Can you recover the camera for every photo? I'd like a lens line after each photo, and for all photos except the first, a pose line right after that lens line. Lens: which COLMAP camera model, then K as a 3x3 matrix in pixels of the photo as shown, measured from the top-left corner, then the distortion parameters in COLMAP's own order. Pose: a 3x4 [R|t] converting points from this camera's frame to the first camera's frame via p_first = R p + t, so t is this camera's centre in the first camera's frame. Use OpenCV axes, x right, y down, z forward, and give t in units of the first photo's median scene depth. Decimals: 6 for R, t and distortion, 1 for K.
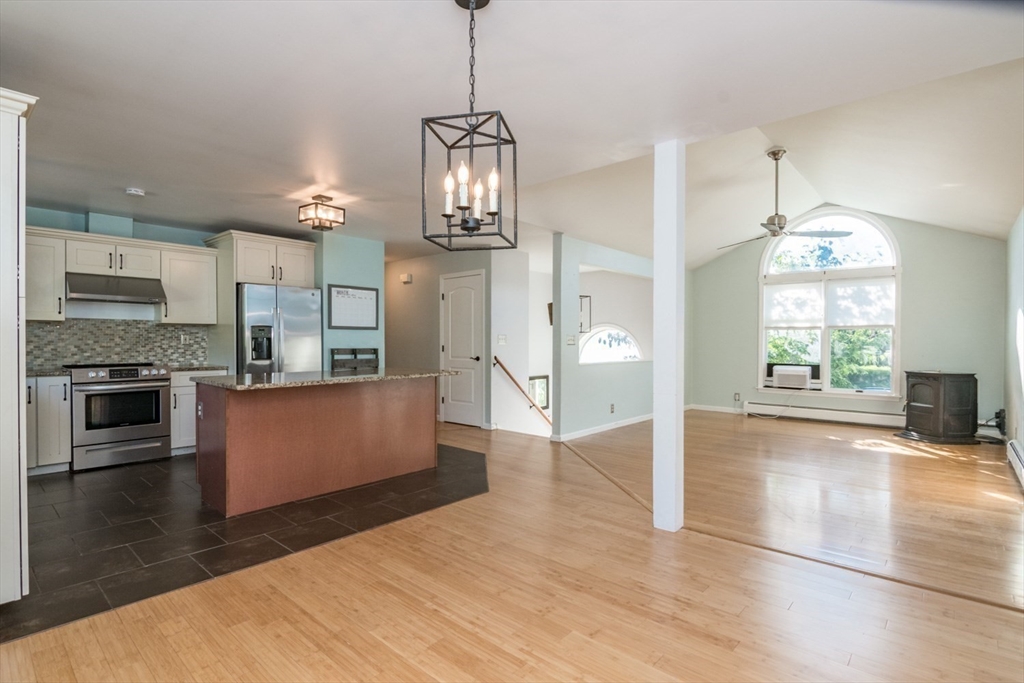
lens RADIAL K [[521.1, 0, 505.9], [0, 521.1, 348.4], [0, 0, 1]] dist [-0.011962, -0.000245]
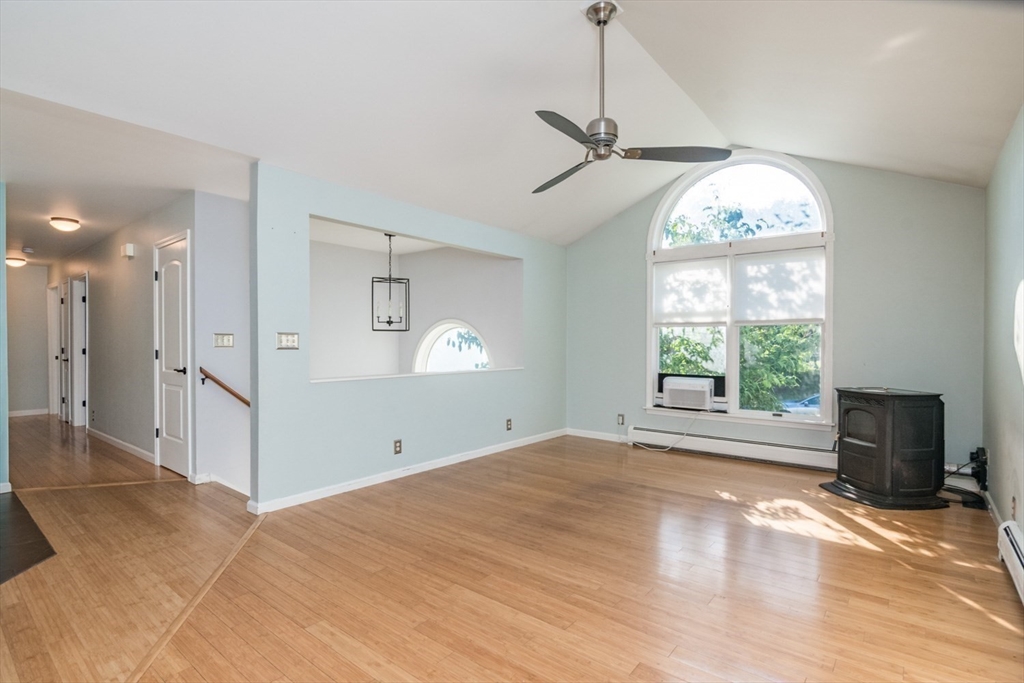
lens RADIAL K [[506.5, 0, 511.1], [0, 506.5, 355.5], [0, 0, 1]] dist [0.000841, -0.011511]
pose [[0.999249, -0.002442, 0.038671, 0.292377], [0.002026, 0.999940, 0.010783, -0.004376], [-0.038695, -0.010697, 0.999194, 0.329447]]
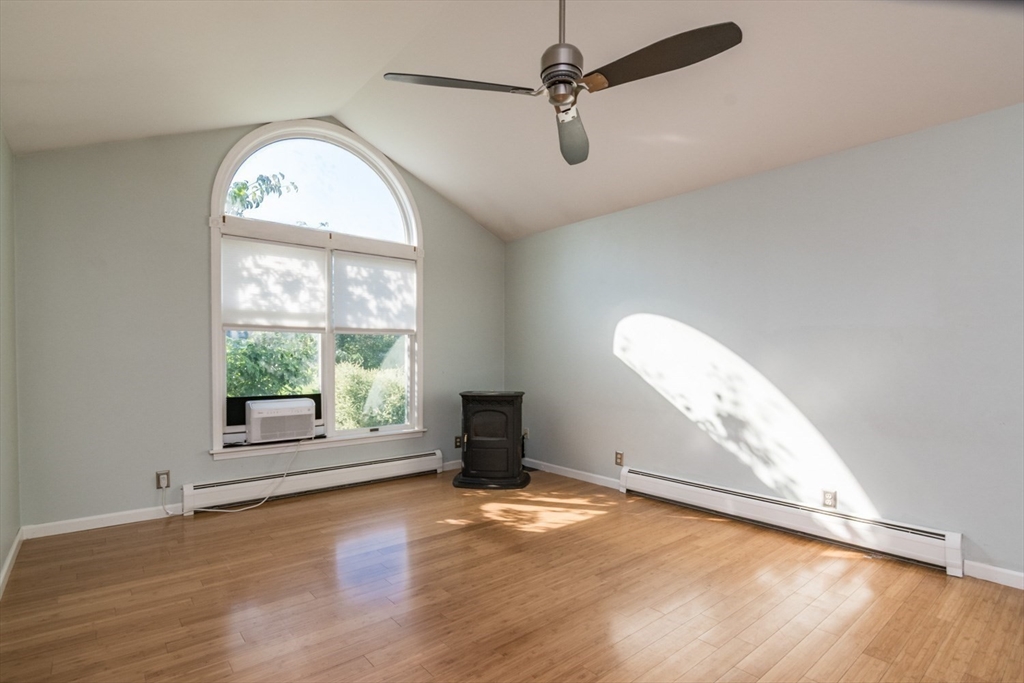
lens RADIAL K [[506.5, 0, 511.1], [0, 506.5, 355.5], [0, 0, 1]] dist [0.000841, -0.011511]
pose [[0.162850, -0.003699, 0.986644, 0.081250], [0.016534, 0.999863, 0.001019, -0.007732], [-0.986512, 0.016147, 0.162889, 0.707681]]
